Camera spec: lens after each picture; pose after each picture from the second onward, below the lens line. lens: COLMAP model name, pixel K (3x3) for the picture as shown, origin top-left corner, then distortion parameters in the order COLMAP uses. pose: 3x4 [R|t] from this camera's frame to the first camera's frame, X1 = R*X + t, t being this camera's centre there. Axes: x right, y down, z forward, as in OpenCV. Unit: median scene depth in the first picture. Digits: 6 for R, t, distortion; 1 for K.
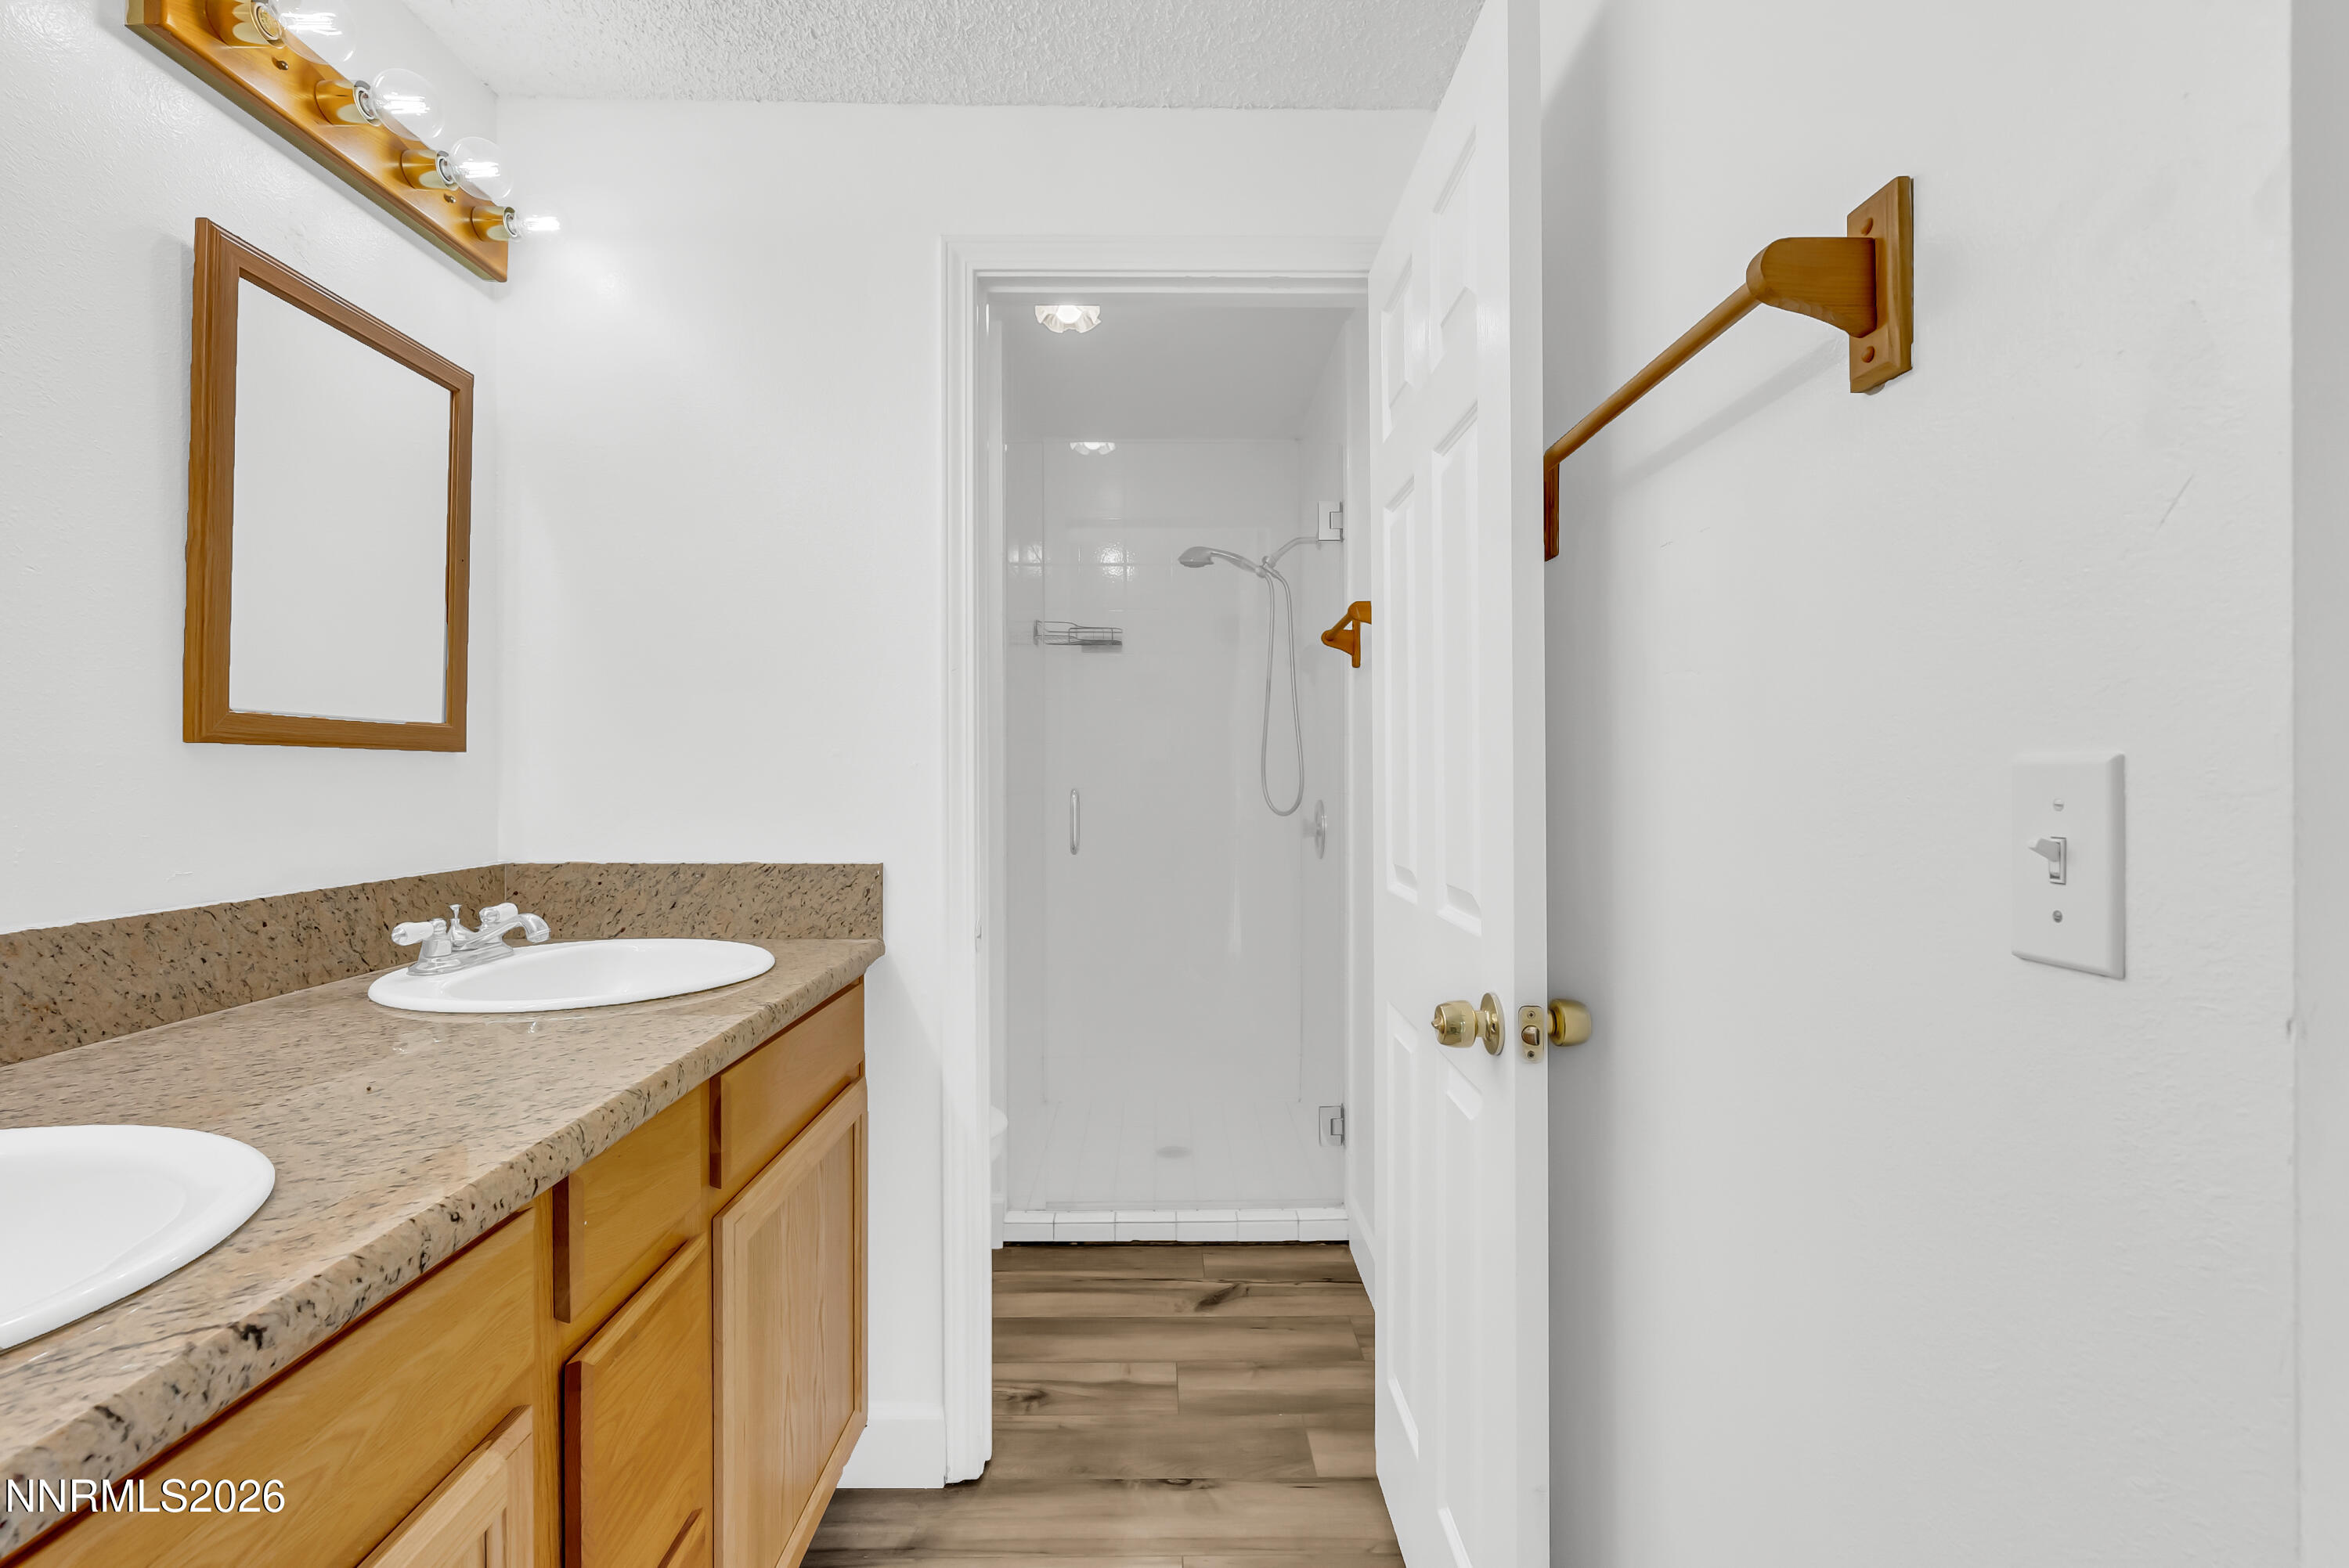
lens RADIAL K [[1072.4, 0, 1179.4], [0, 1072.4, 774.4], [0, 0, 1]] dist [-0.006233, 0.002896]
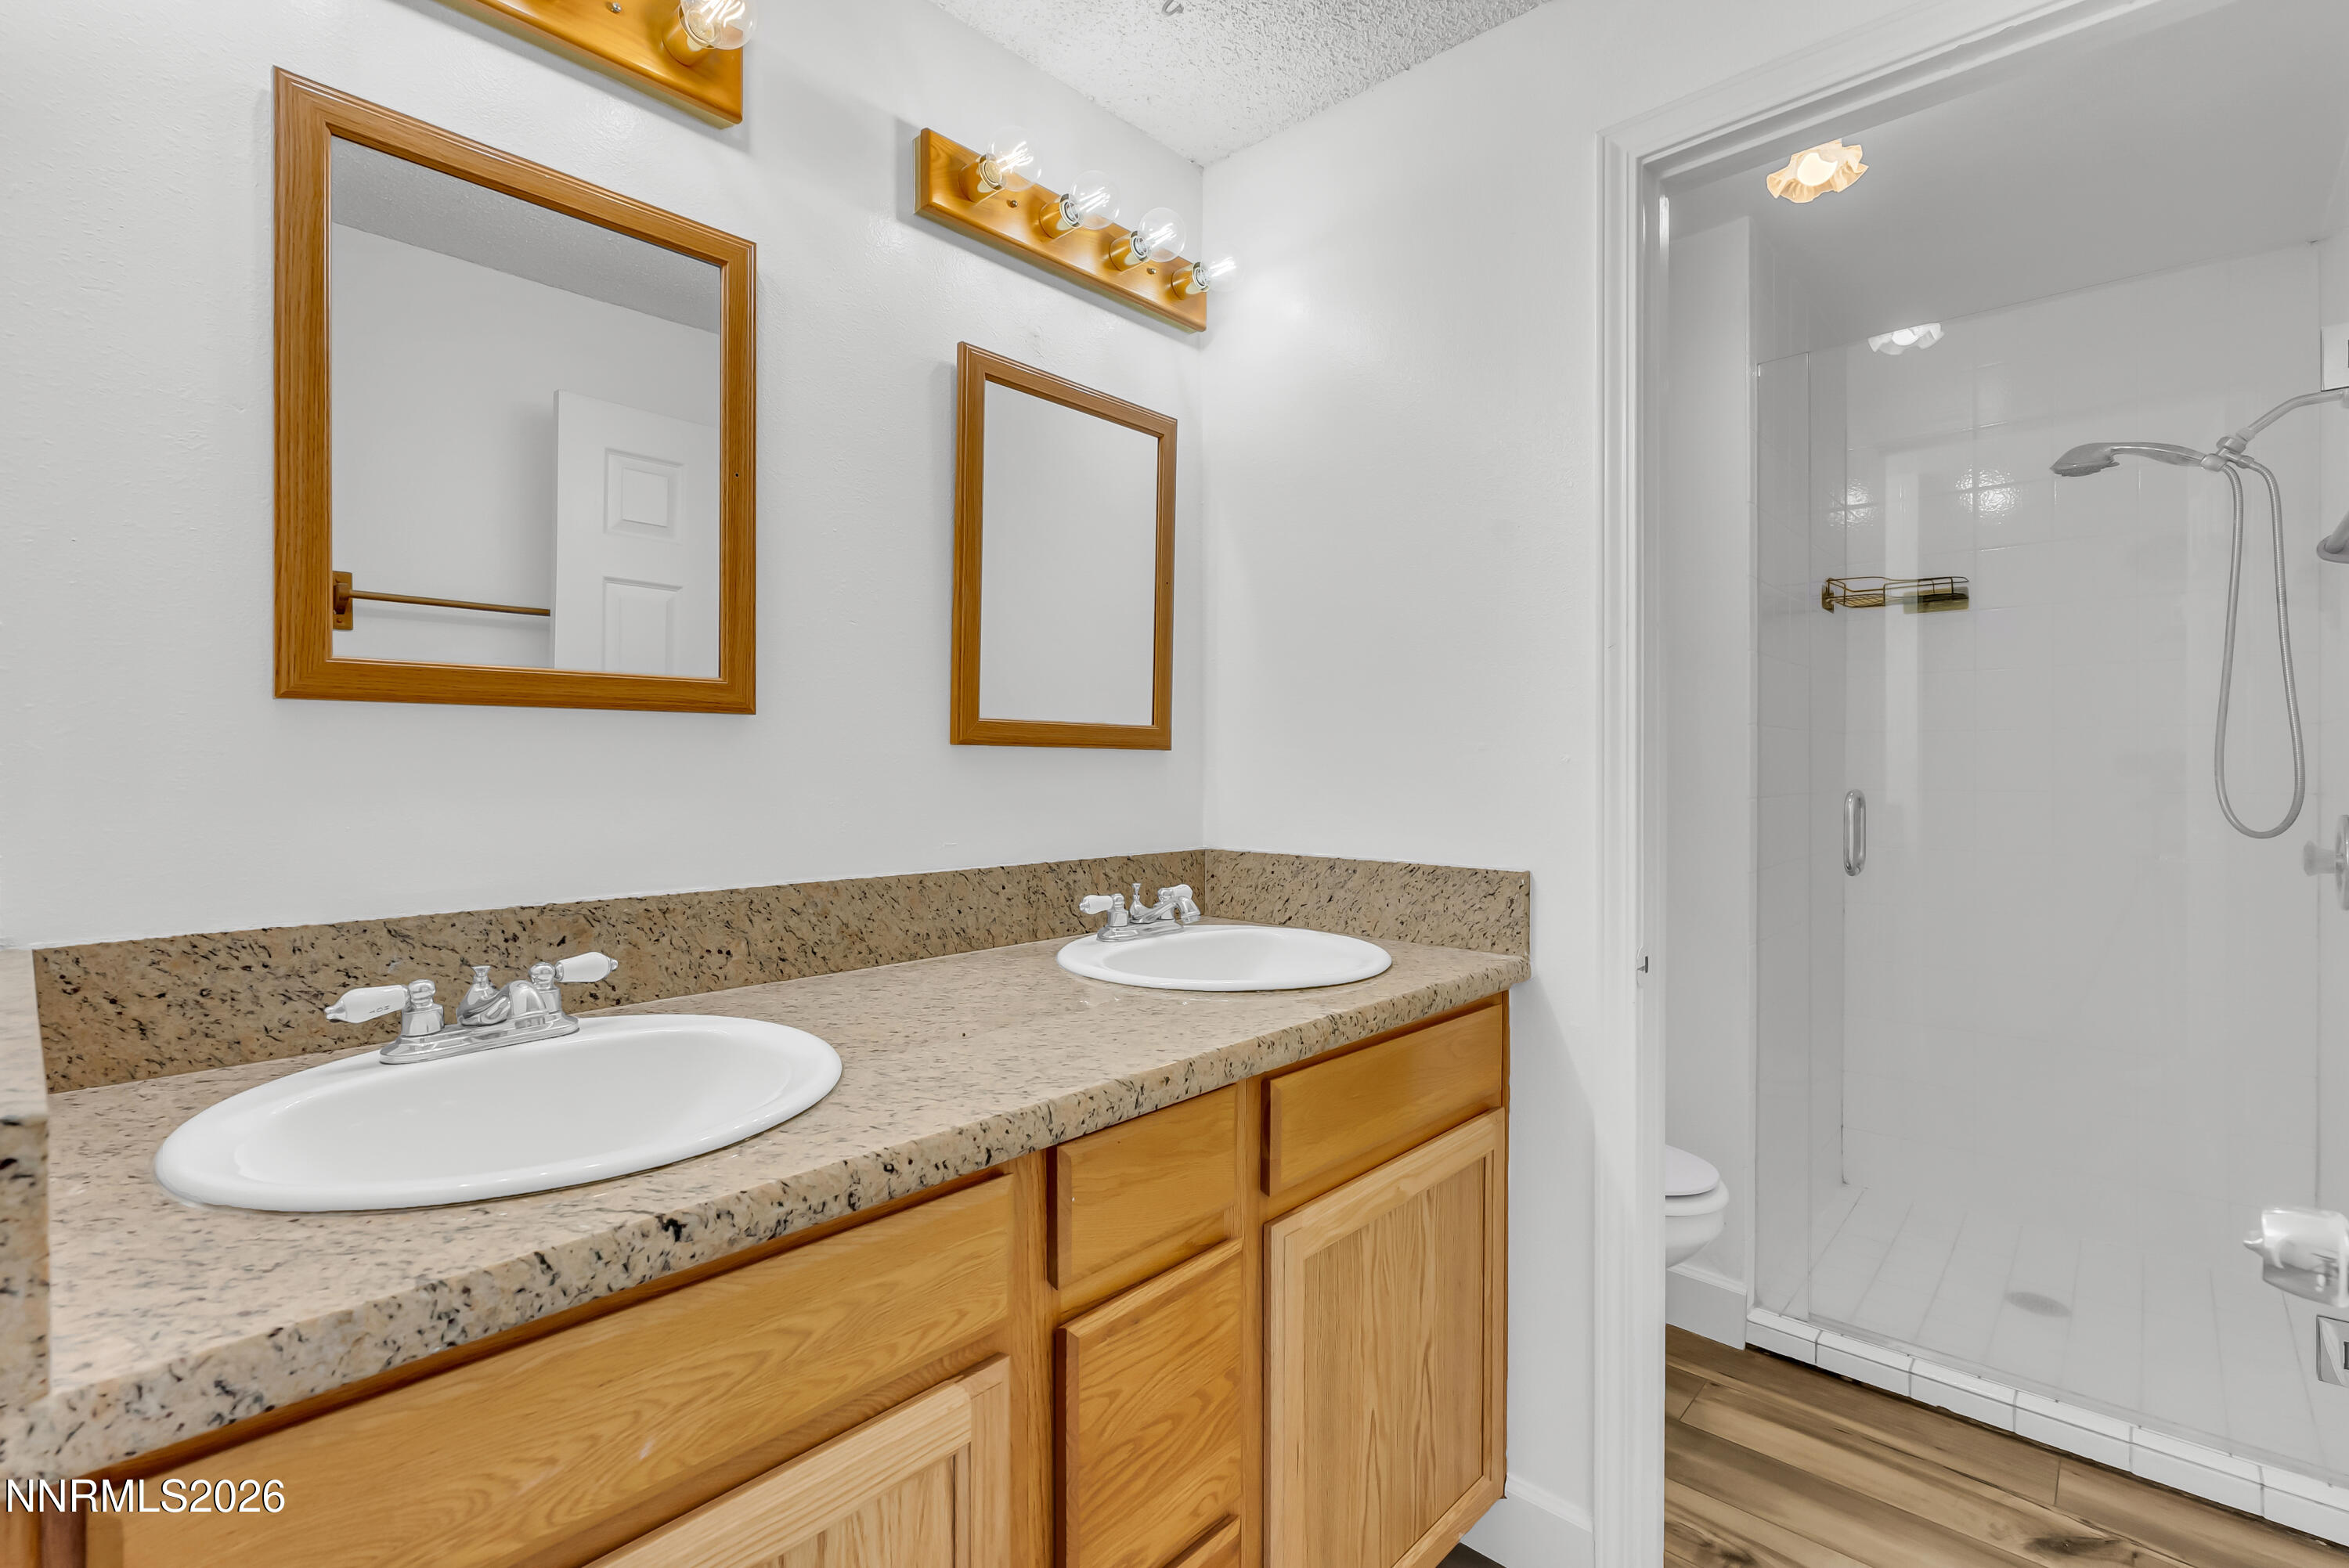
lens RADIAL K [[1072.4, 0, 1167.9], [0, 1072.4, 773.8], [0, 0, 1]] dist [-0.006233, 0.002896]
pose [[0.721930, 0.005331, -0.691945, 0.135506], [-0.003149, 0.999985, 0.004419, -0.000623], [0.691959, -0.001012, 0.721936, 0.179454]]
